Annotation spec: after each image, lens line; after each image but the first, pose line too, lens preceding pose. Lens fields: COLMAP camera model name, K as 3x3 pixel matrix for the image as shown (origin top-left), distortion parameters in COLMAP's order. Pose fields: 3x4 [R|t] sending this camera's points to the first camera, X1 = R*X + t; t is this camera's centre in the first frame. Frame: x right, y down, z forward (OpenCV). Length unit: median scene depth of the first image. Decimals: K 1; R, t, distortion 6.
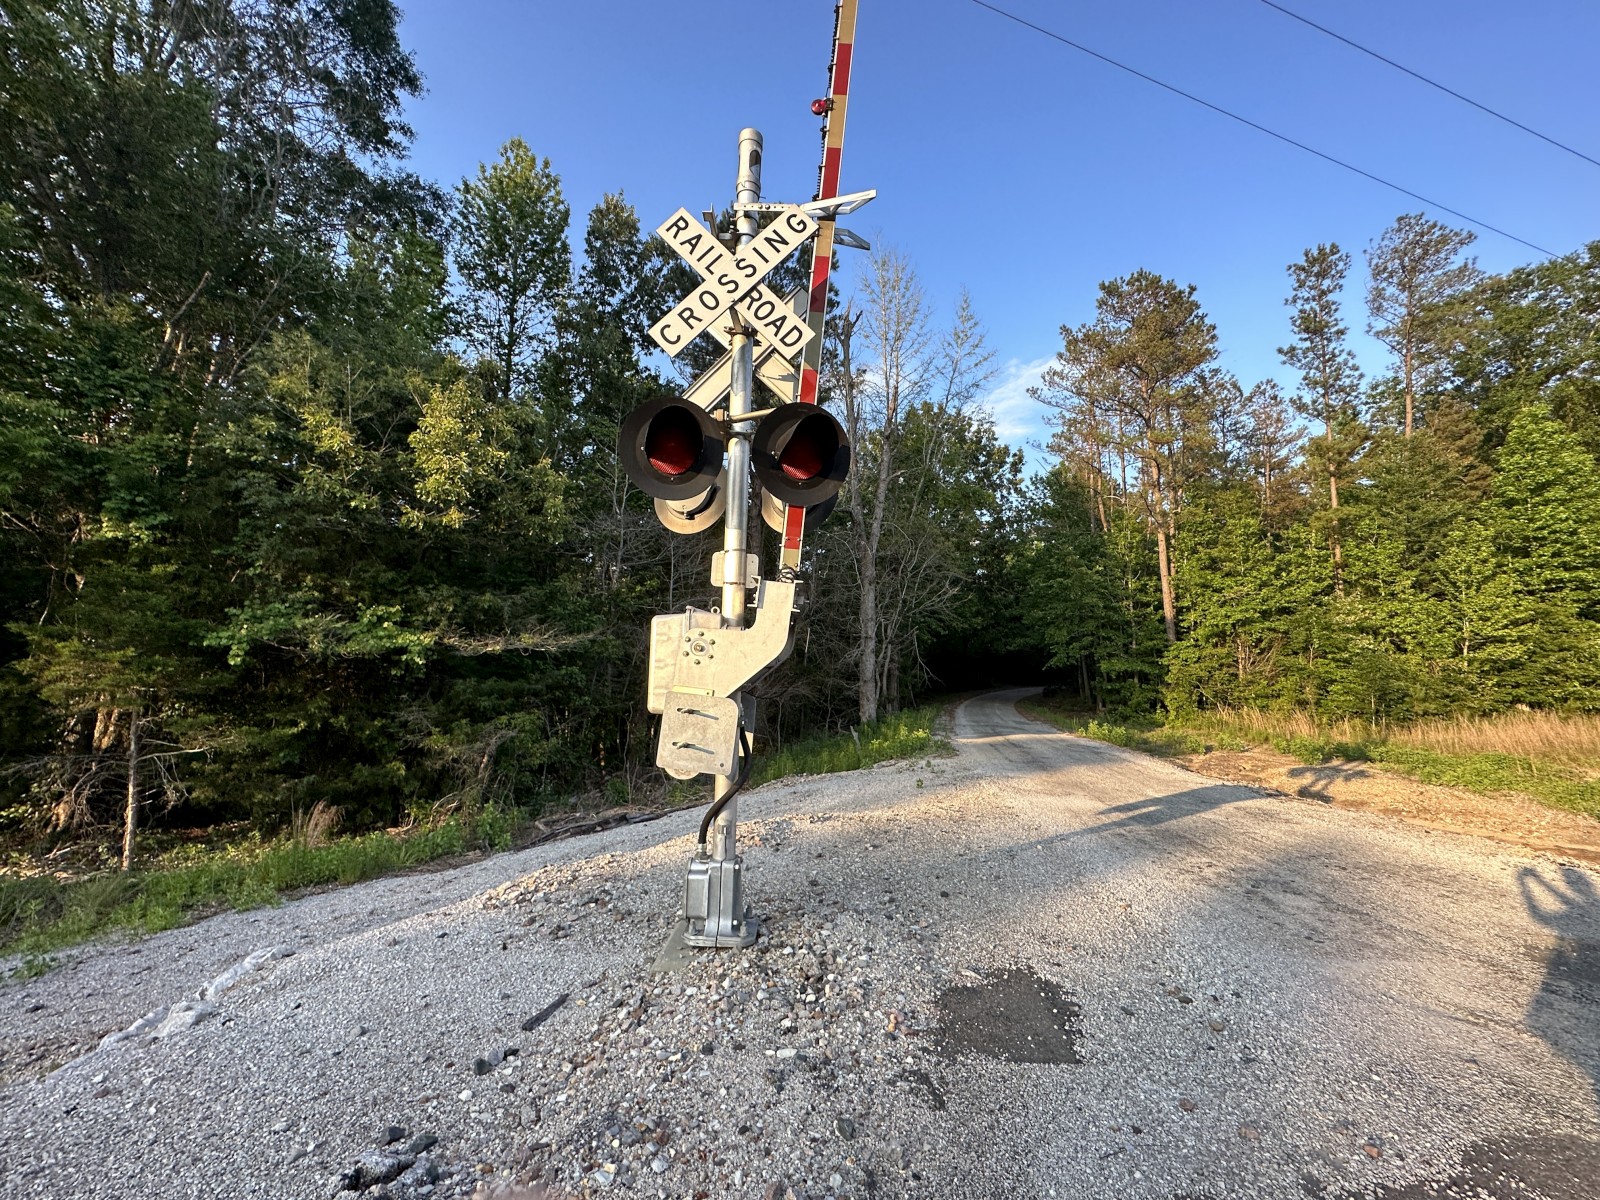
lens RADIAL K [[641.9, 0, 798.0], [0, 641.9, 599.8], [0, 0, 1]] dist [-0.001094, 0.000804]
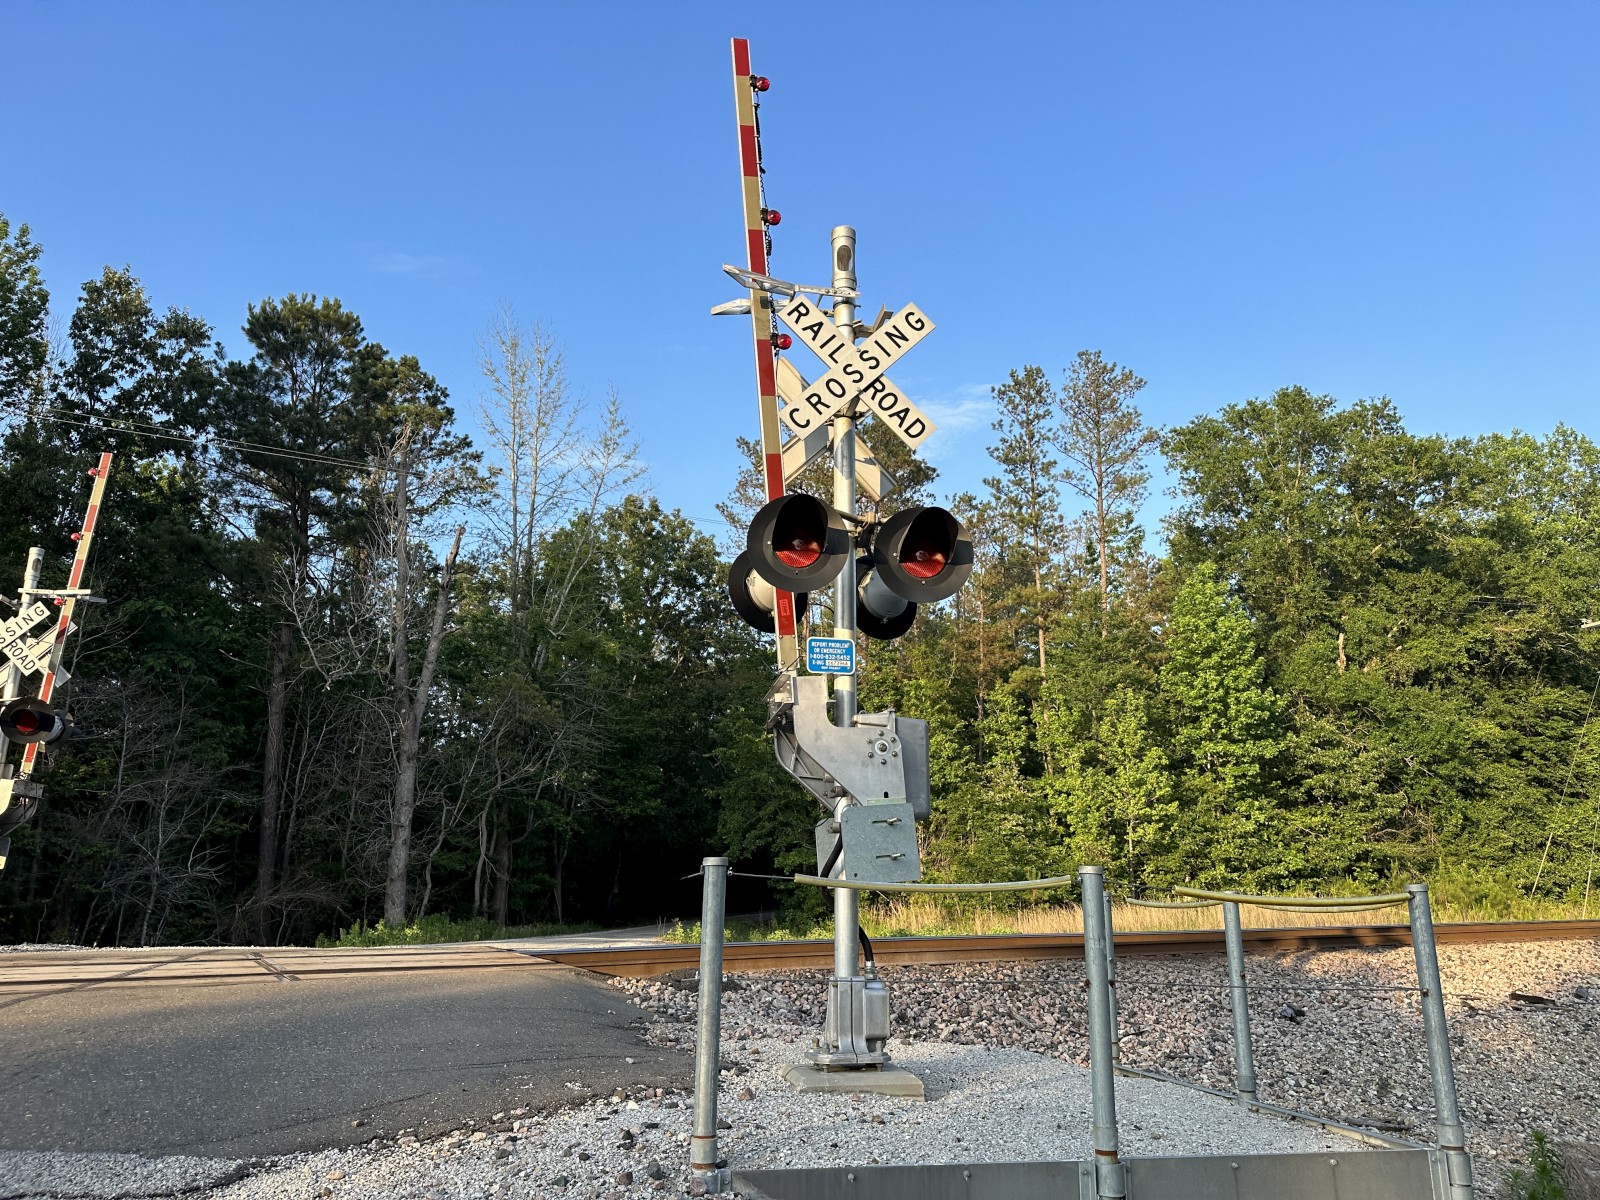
lens RADIAL K [[1125.0, 0, 810.4], [0, 1125.0, 611.5], [0, 0, 1]] dist [0.057912, -0.073914]
pose [[0.975703, 0.027042, 0.217421, 0.349934], [0.003972, 0.990007, -0.140961, -0.007584], [-0.219060, 0.138400, 0.965846, -0.670889]]
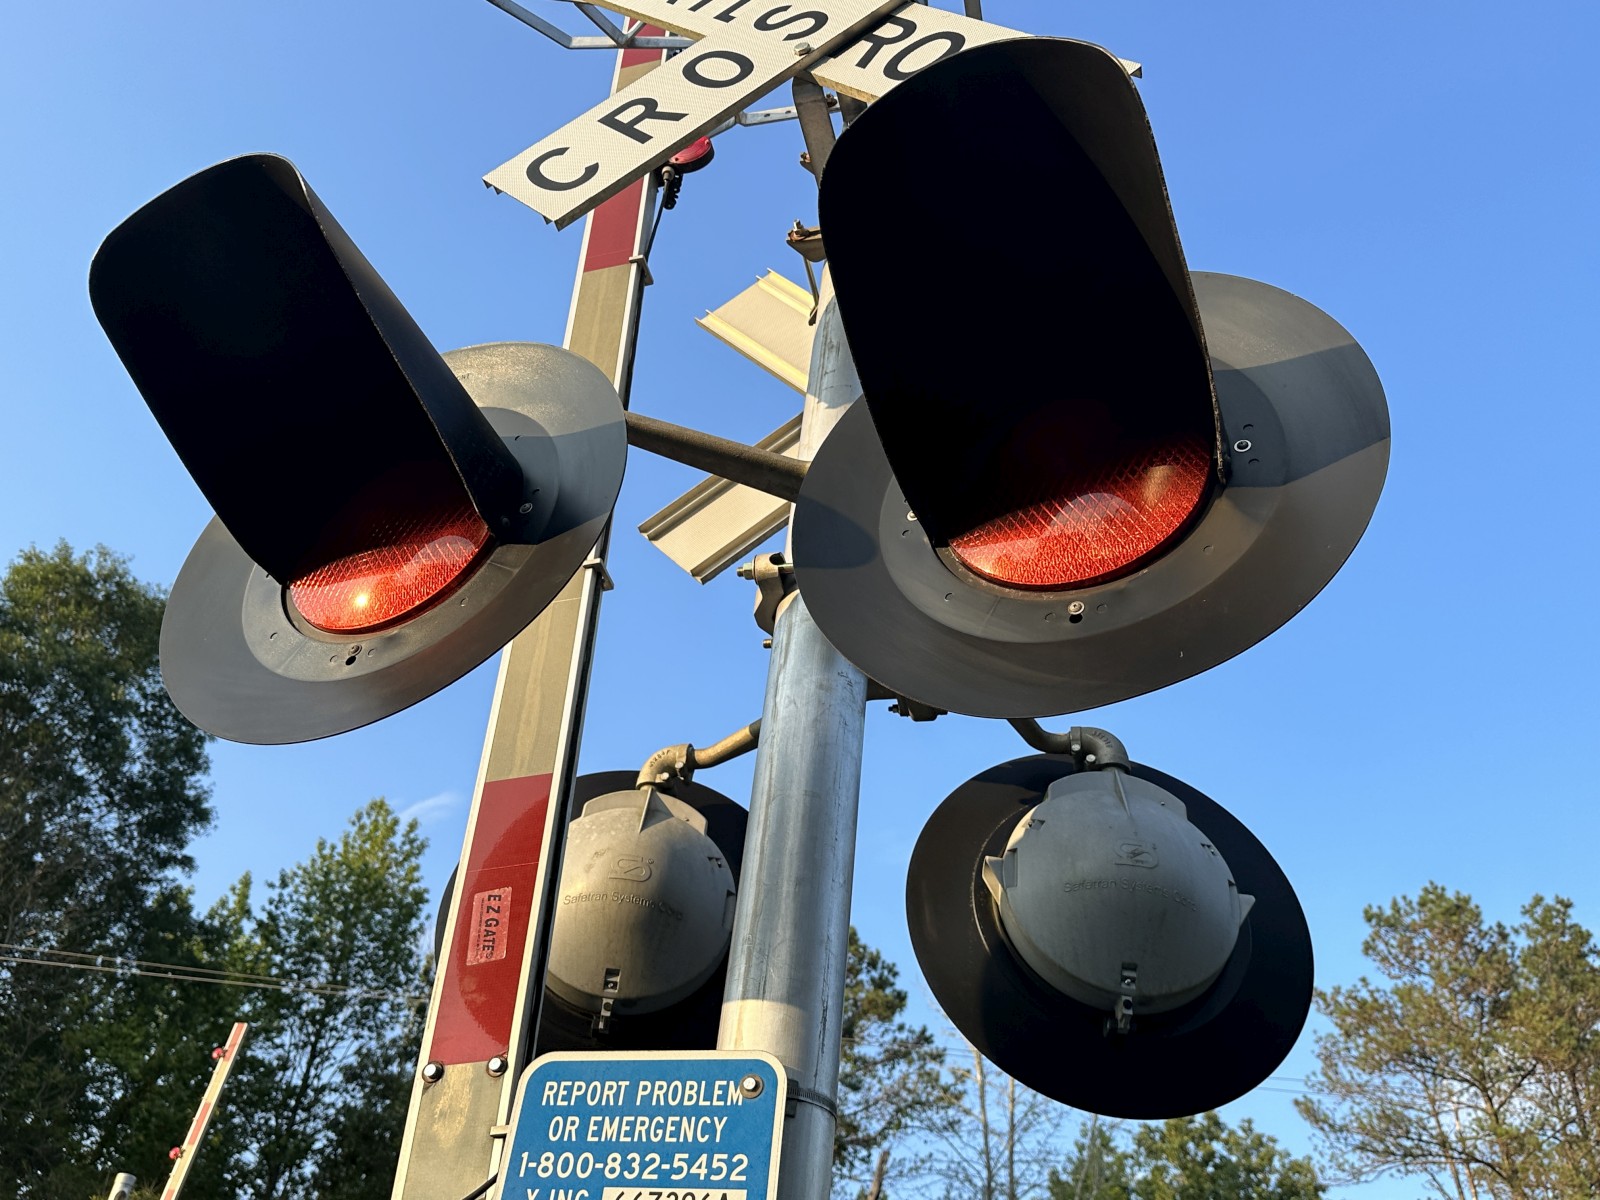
lens RADIAL K [[1416.9, 0, 782.5], [0, 1416.9, 617.6], [0, 0, 1]] dist [0.081763, -0.128838]
pose [[0.973059, -0.092926, -0.210998, 0.467724], [-0.039770, 0.833804, -0.550626, -0.025700], [0.227099, 0.544183, 0.807645, -0.398676]]
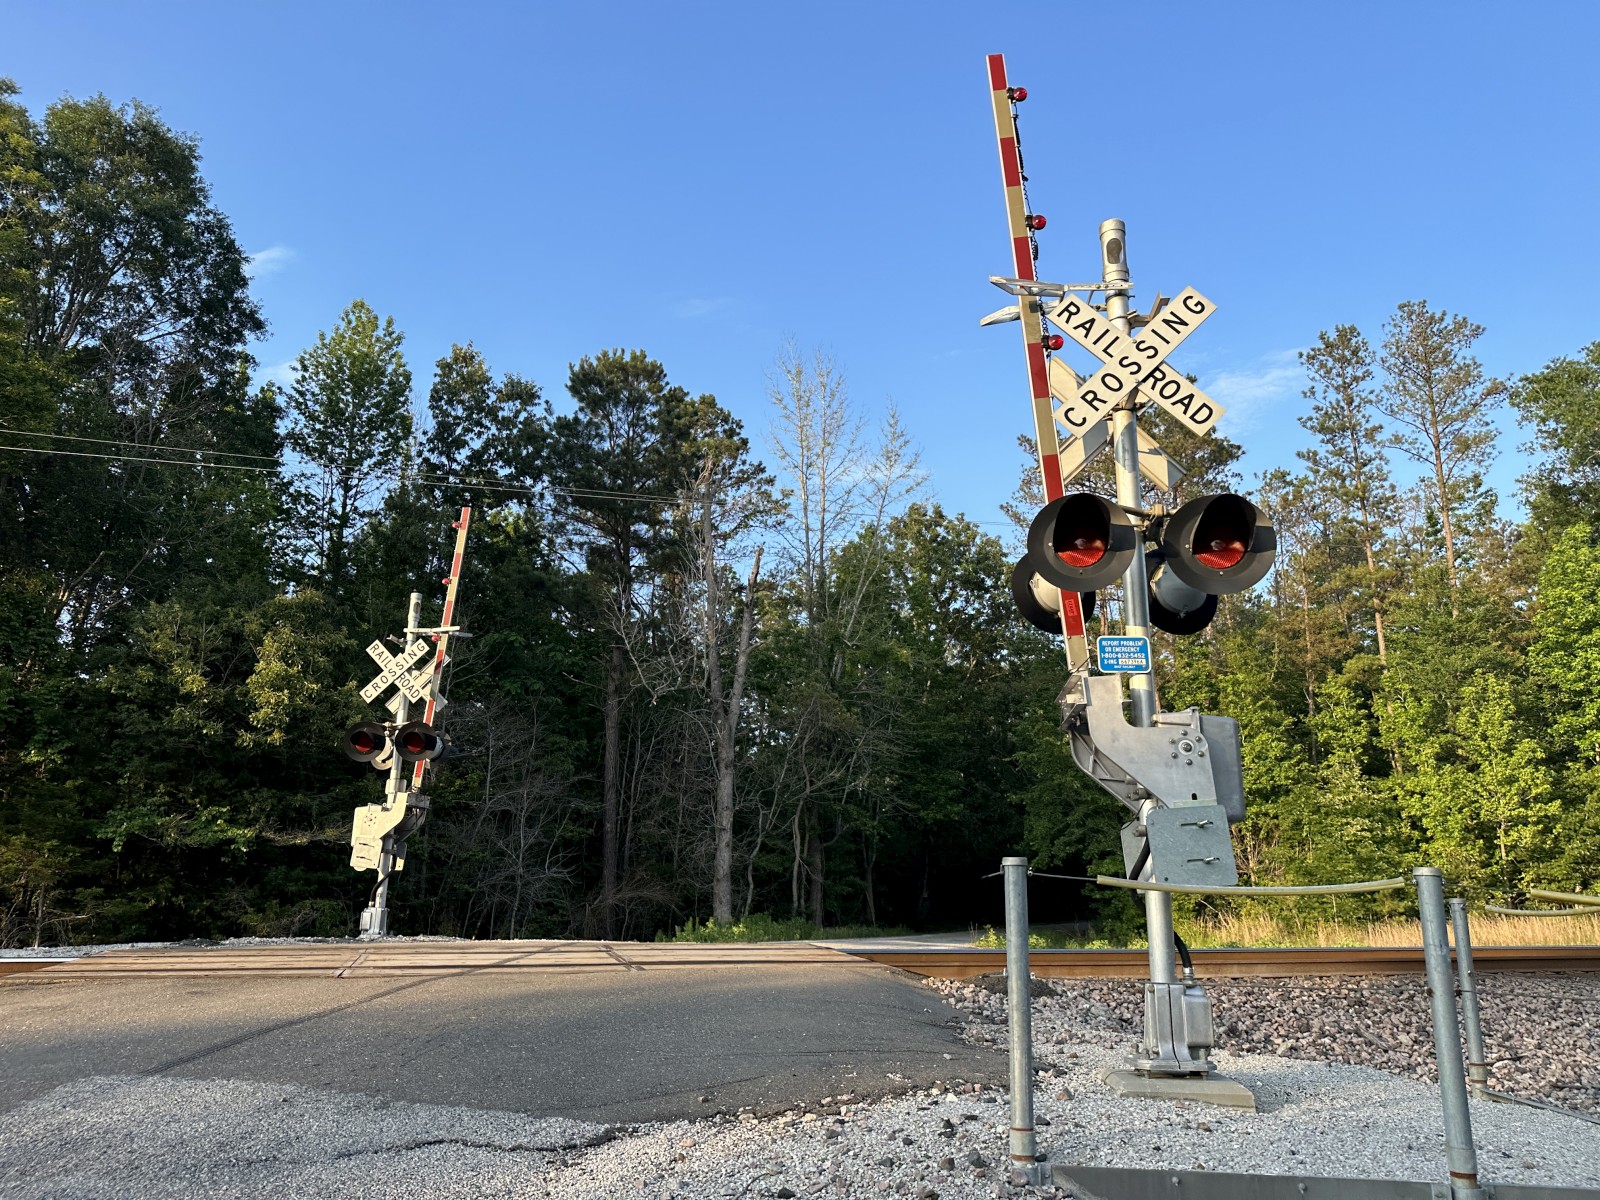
lens RADIAL K [[1125.0, 0, 790.9], [0, 1125.0, 591.8], [0, 0, 1]] dist [0.057912, -0.073914]
pose [[0.997977, -0.031237, -0.055372, 0.350617], [0.021631, 0.985840, -0.166288, -0.006347], [0.059782, 0.164754, 0.984521, -0.684085]]
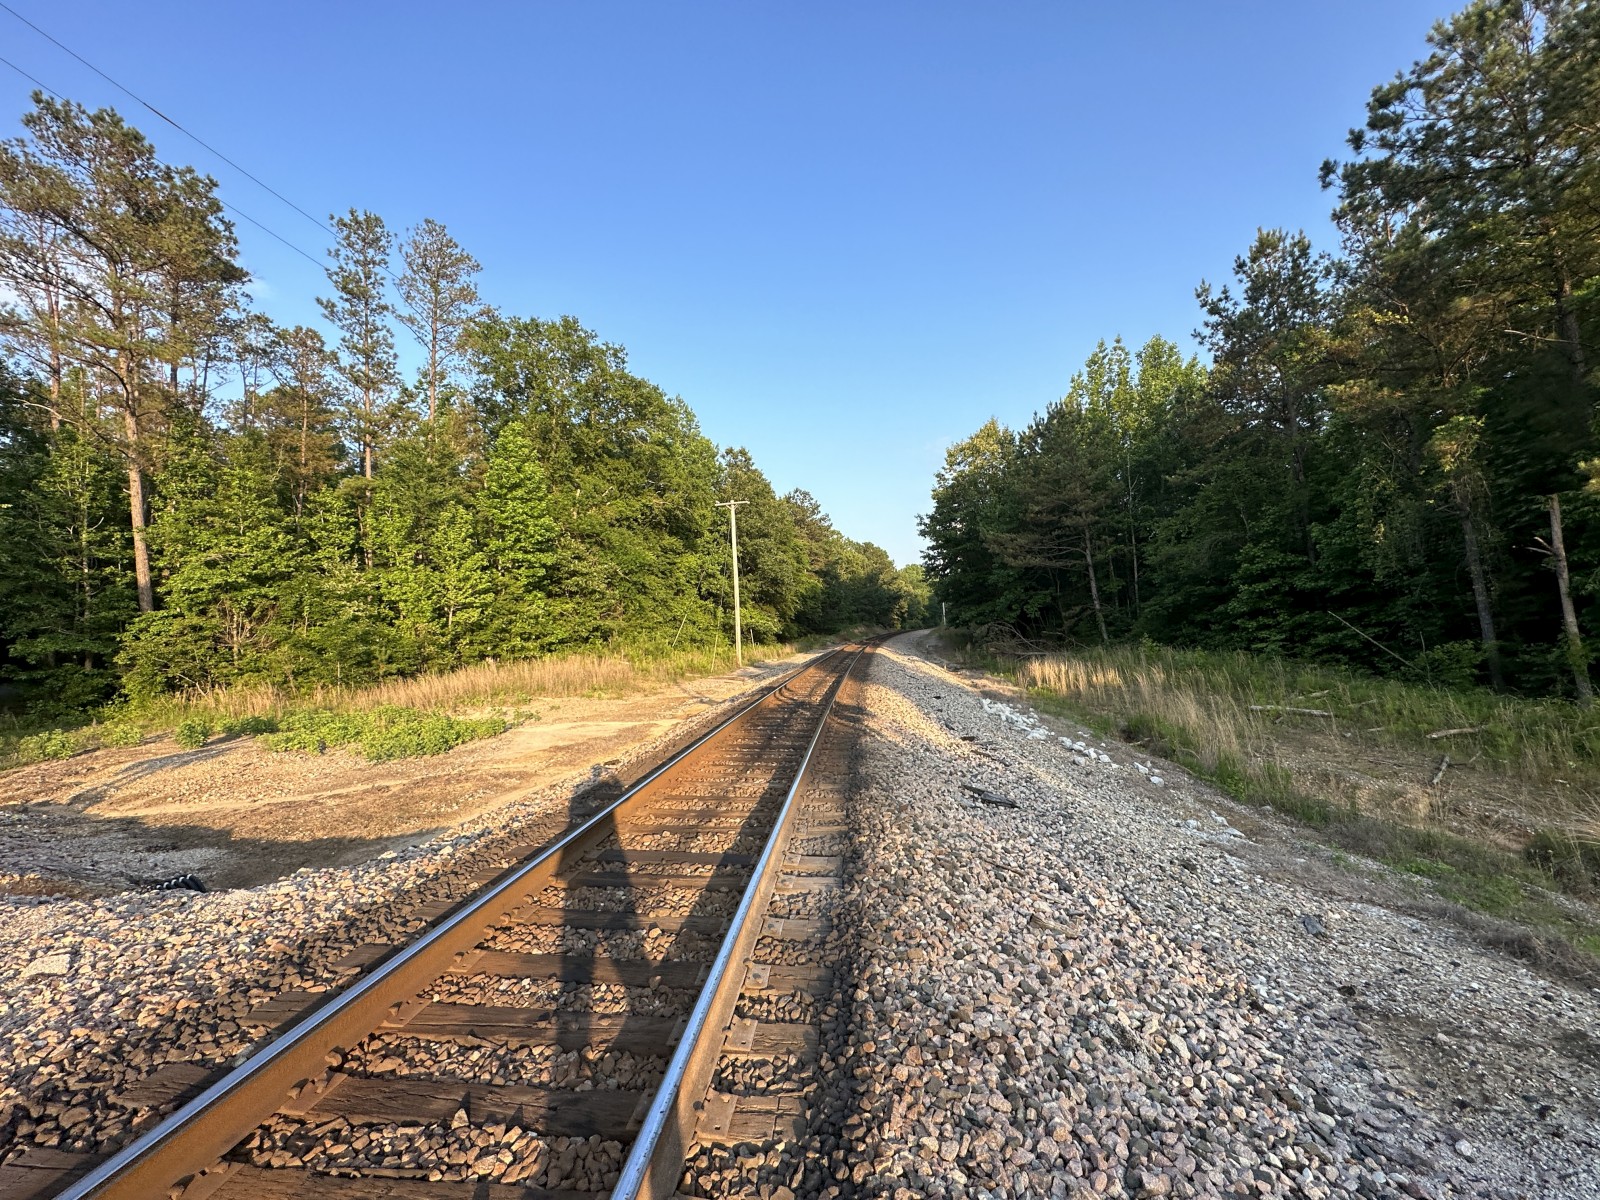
lens RADIAL K [[641.9, 0, 806.6], [0, 641.9, 600.8], [0, 0, 1]] dist [-0.001094, 0.000804]
pose [[0.416671, 0.001960, 0.909055, 0.344759], [-0.043319, 0.998904, 0.017702, 0.005090], [-0.908025, -0.046755, 0.416300, -0.107906]]
